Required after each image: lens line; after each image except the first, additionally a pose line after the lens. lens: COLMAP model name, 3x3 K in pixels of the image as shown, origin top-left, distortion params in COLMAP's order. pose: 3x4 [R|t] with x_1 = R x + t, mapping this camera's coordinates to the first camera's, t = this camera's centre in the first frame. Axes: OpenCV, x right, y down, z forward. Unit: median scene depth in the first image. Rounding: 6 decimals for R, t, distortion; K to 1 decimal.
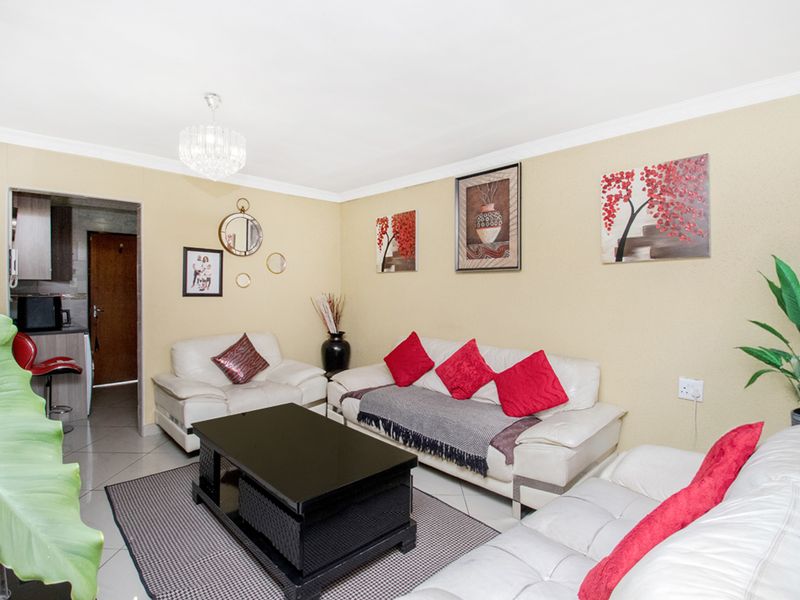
lens RADIAL K [[416.4, 0, 392.9], [0, 416.4, 285.7], [0, 0, 1]] dist [0.005950, -0.001145]
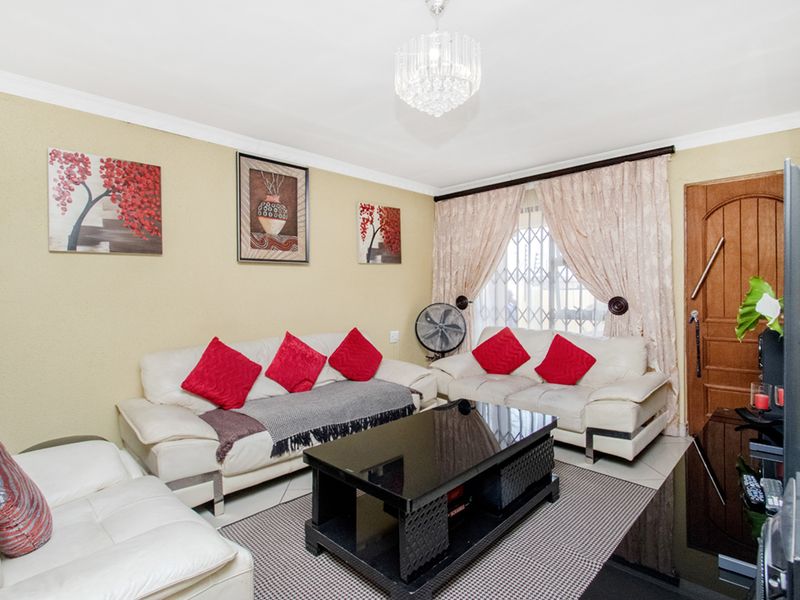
lens RADIAL K [[416.4, 0, 375.7], [0, 416.4, 292.6], [0, 0, 1]] dist [0.005950, -0.001145]
pose [[-0.013397, -0.026354, 0.999563, -0.773016], [-0.005209, 0.999641, 0.026286, 0.008471], [-0.999897, -0.004855, -0.013529, 0.778325]]
